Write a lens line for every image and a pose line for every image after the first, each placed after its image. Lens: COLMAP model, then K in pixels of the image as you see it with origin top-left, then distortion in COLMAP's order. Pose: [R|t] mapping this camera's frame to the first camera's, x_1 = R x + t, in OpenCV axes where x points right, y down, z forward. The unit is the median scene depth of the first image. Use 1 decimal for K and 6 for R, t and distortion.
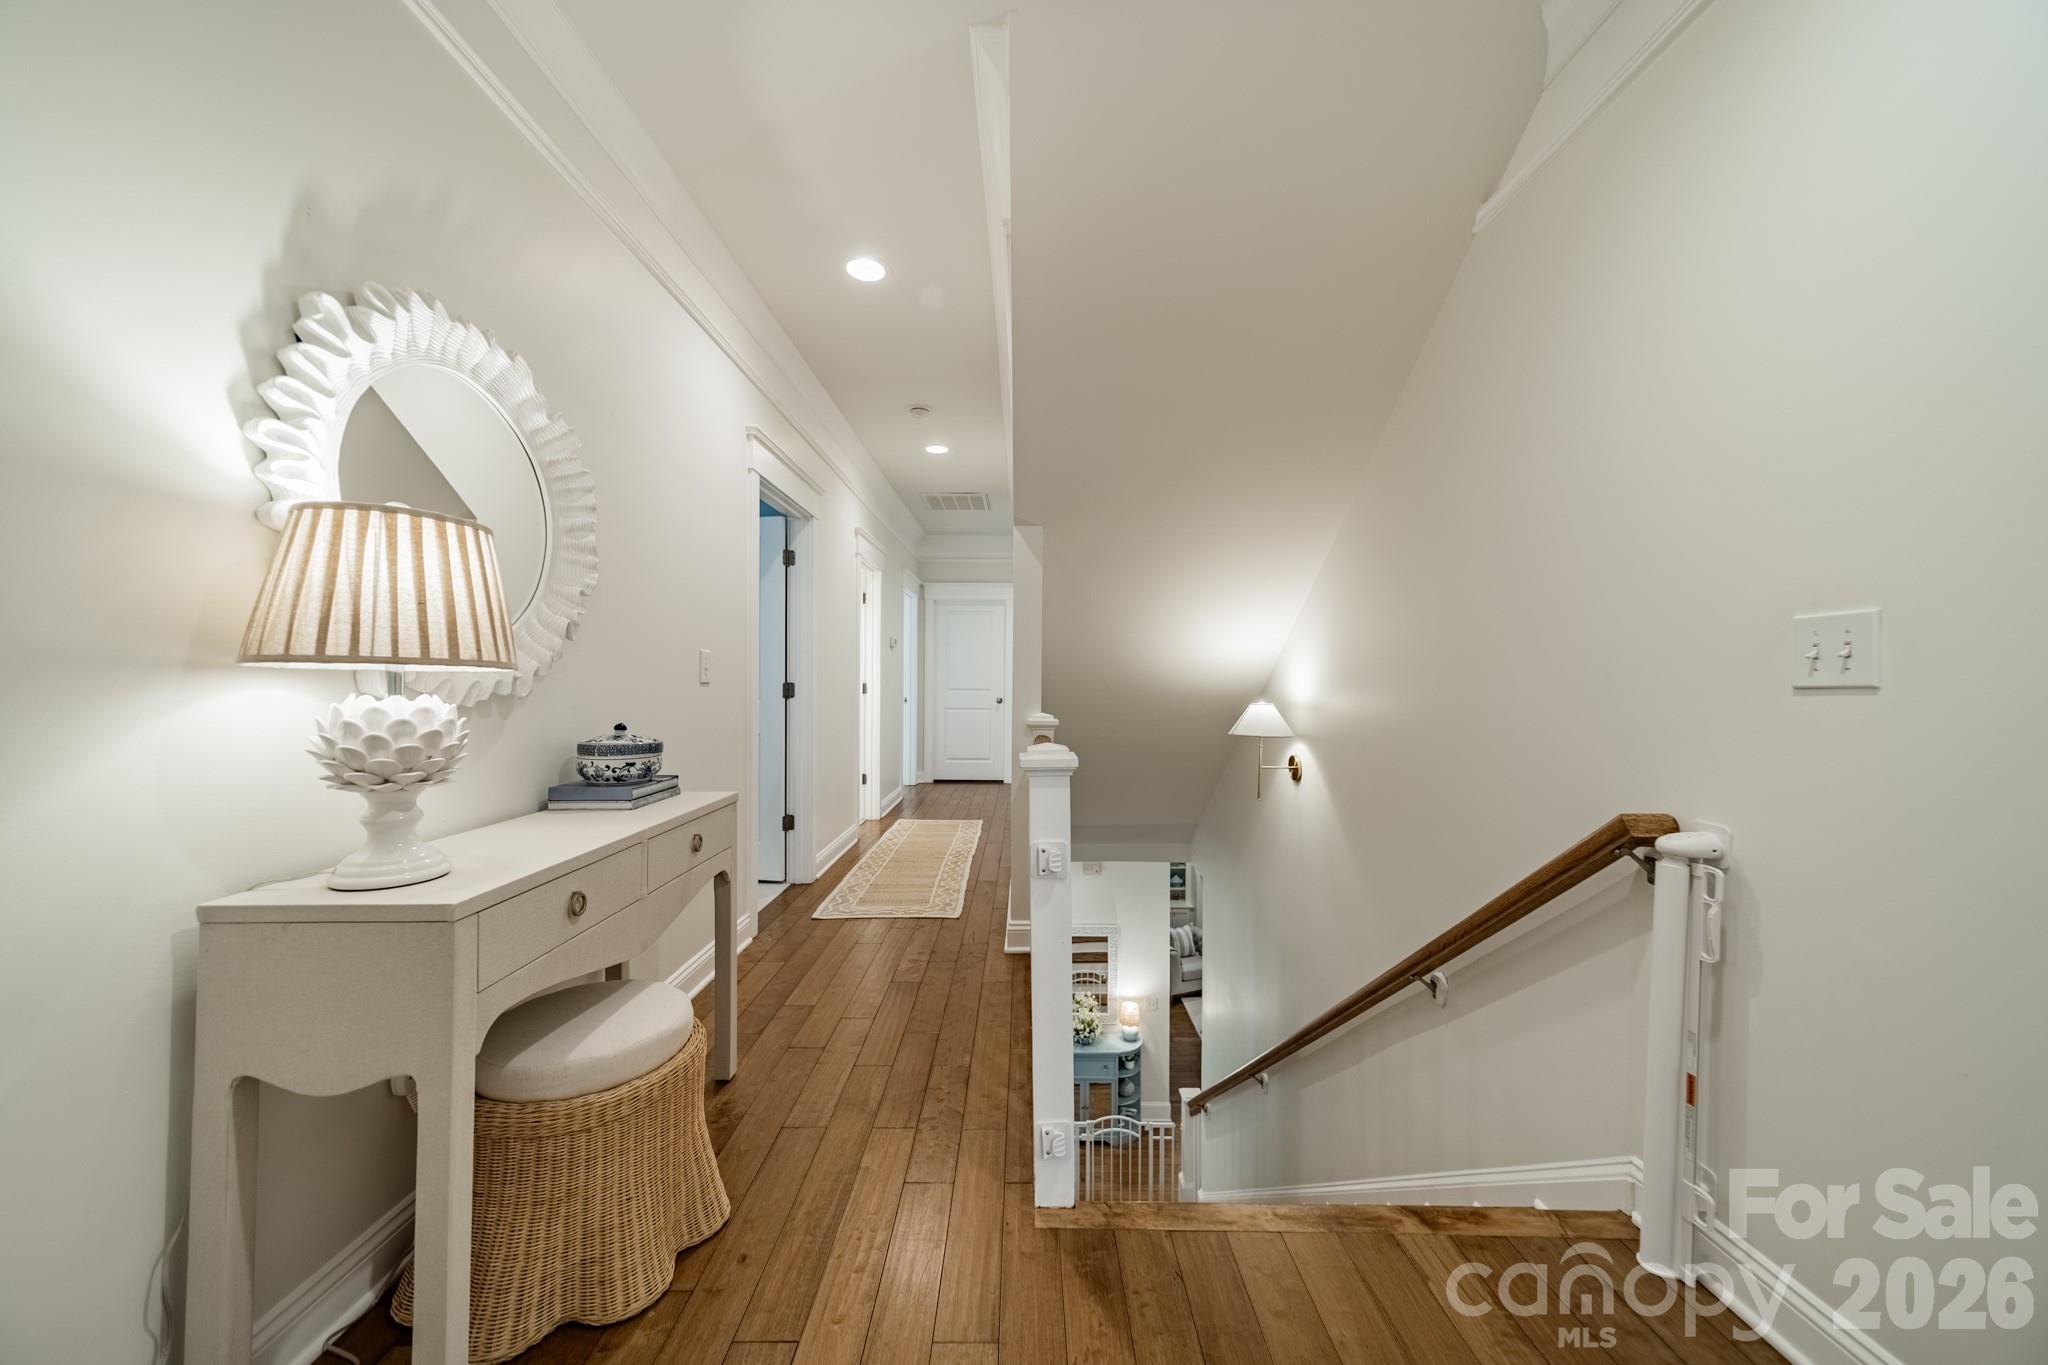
lens RADIAL K [[723.0, 0, 1026.8], [0, 723.0, 683.7], [0, 0, 1]] dist [0.005353, 0.000570]
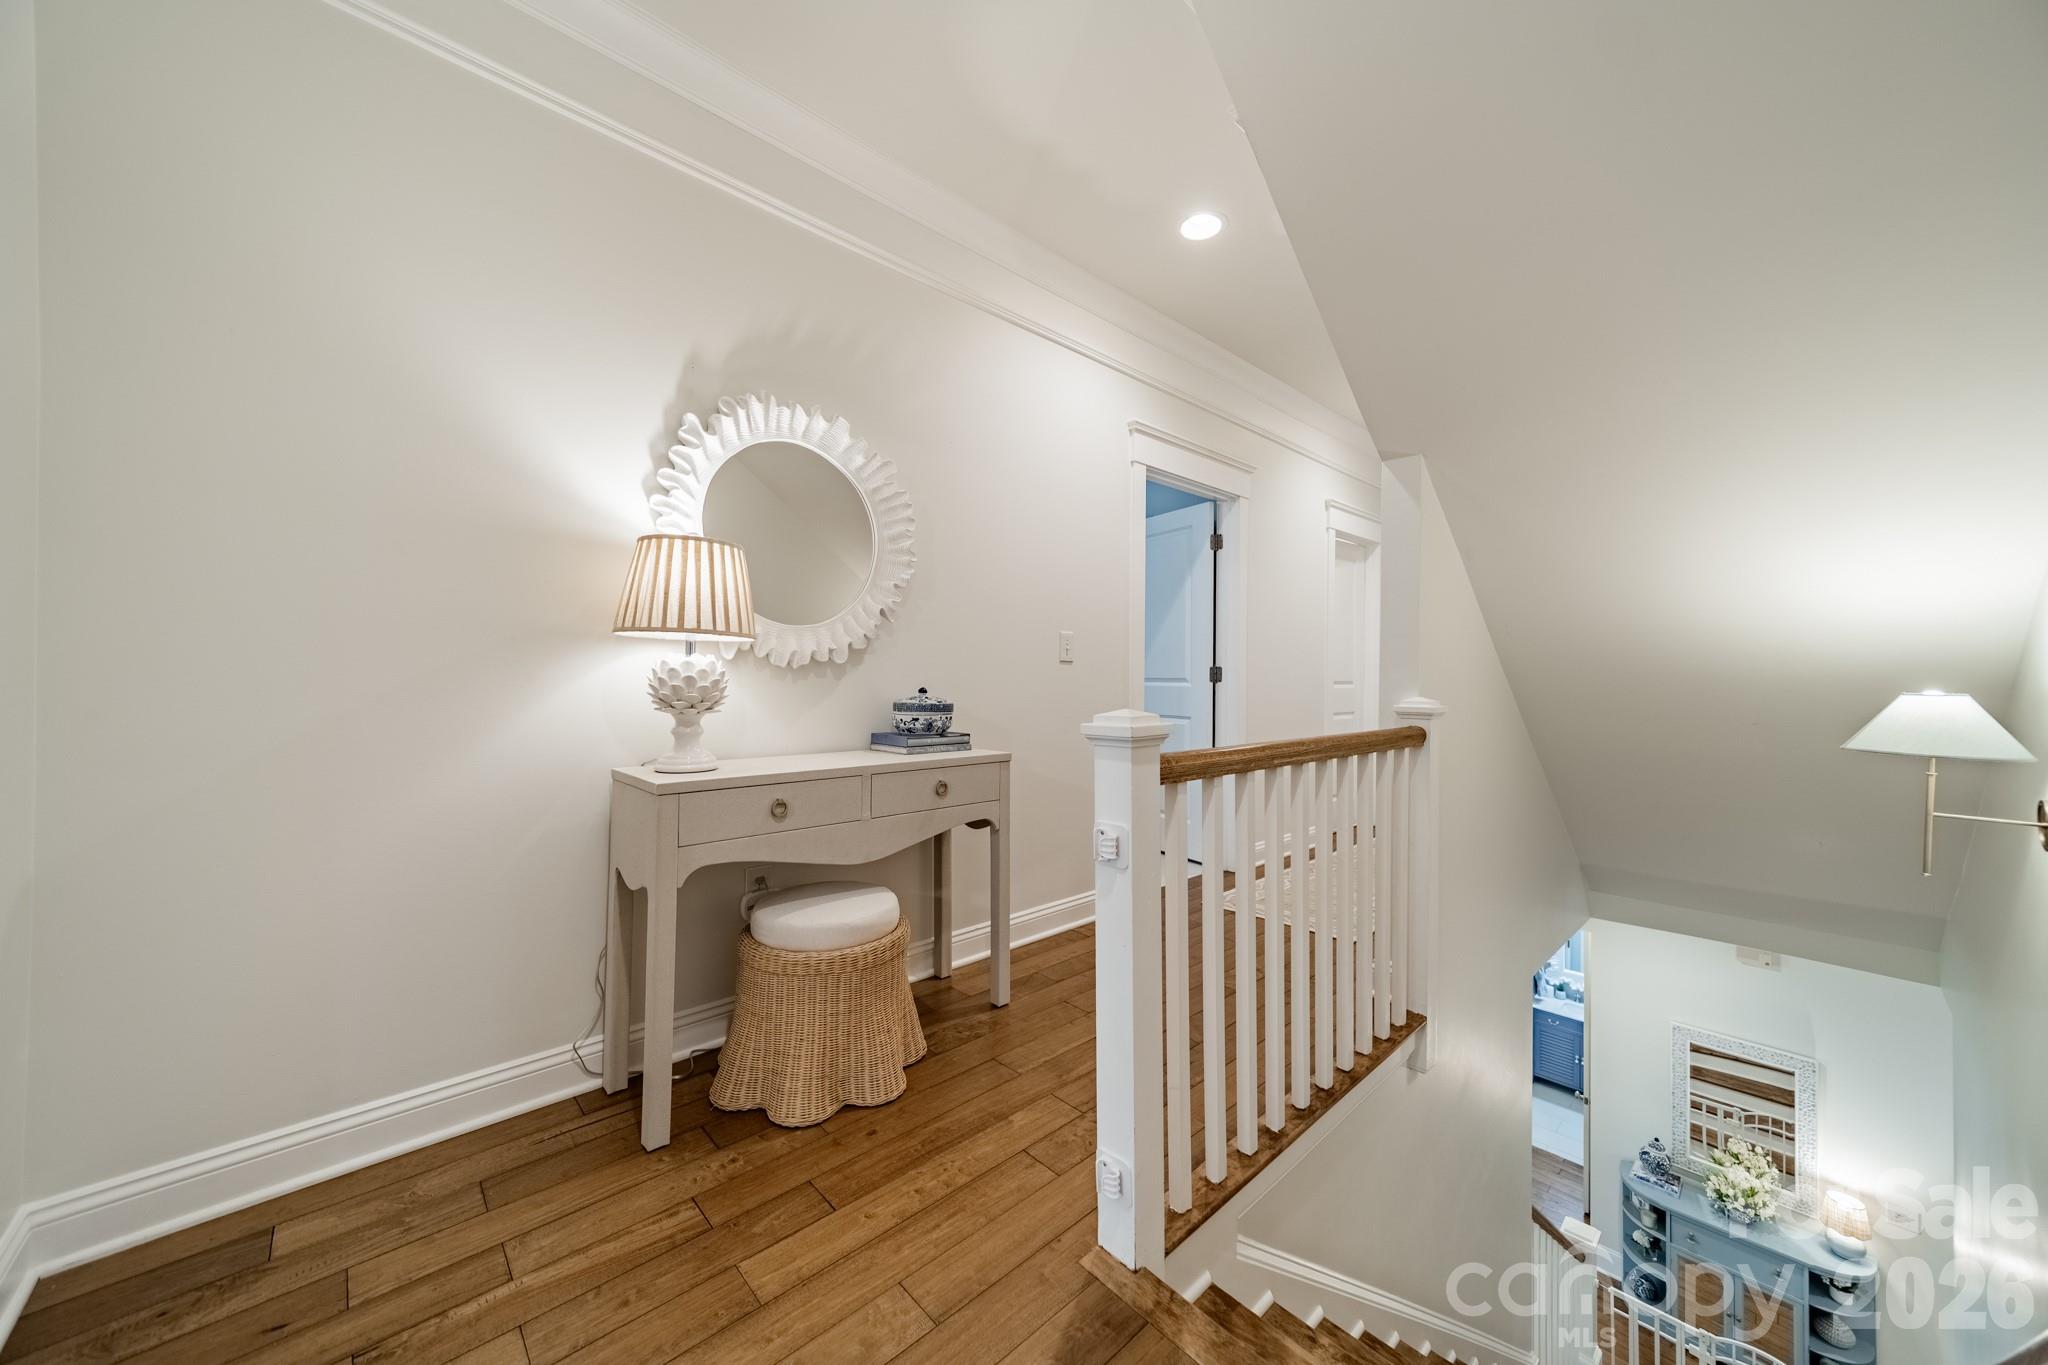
lens RADIAL K [[723.0, 0, 1034.8], [0, 723.0, 675.1], [0, 0, 1]] dist [0.005353, 0.000570]
pose [[0.686008, 0.001567, -0.727592, 0.551475], [-0.008648, 0.999945, -0.006000, 0.044902], [0.727543, 0.010408, 0.685983, 0.321884]]
